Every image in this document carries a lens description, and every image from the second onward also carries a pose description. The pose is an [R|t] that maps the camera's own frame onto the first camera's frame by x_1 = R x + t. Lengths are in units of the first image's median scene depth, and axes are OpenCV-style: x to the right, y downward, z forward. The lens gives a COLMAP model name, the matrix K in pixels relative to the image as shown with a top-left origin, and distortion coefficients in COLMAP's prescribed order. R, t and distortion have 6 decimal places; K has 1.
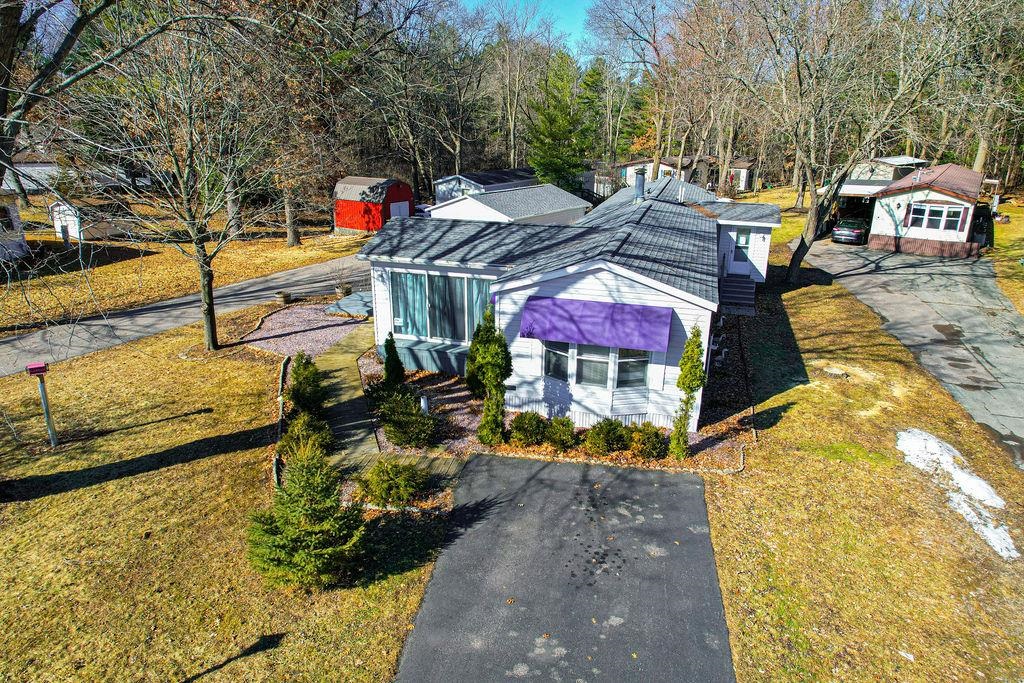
lens RADIAL K [[654.8, 0, 510.3], [0, 654.8, 341.0], [0, 0, 1]] dist [-0.056449, 0.034297]
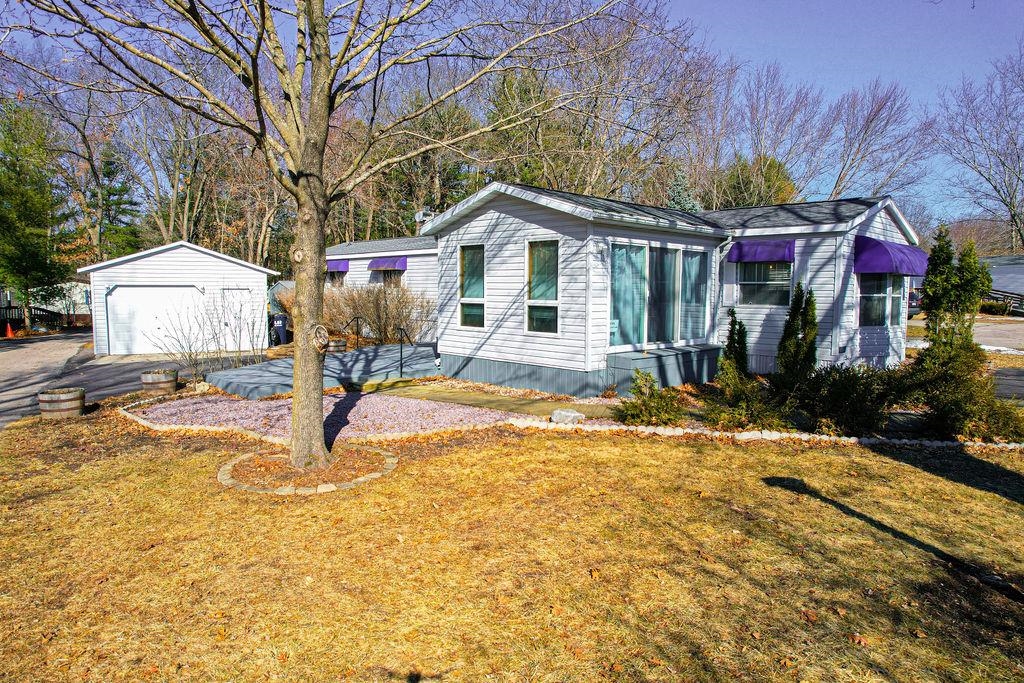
lens RADIAL K [[654.8, 0, 504.5], [0, 654.8, 338.7], [0, 0, 1]] dist [-0.056449, 0.034297]
pose [[0.500889, -0.067016, 0.862913, -0.971419], [0.280771, 0.955662, -0.088758, 0.010710], [-0.818705, 0.286739, 0.497496, 0.986774]]
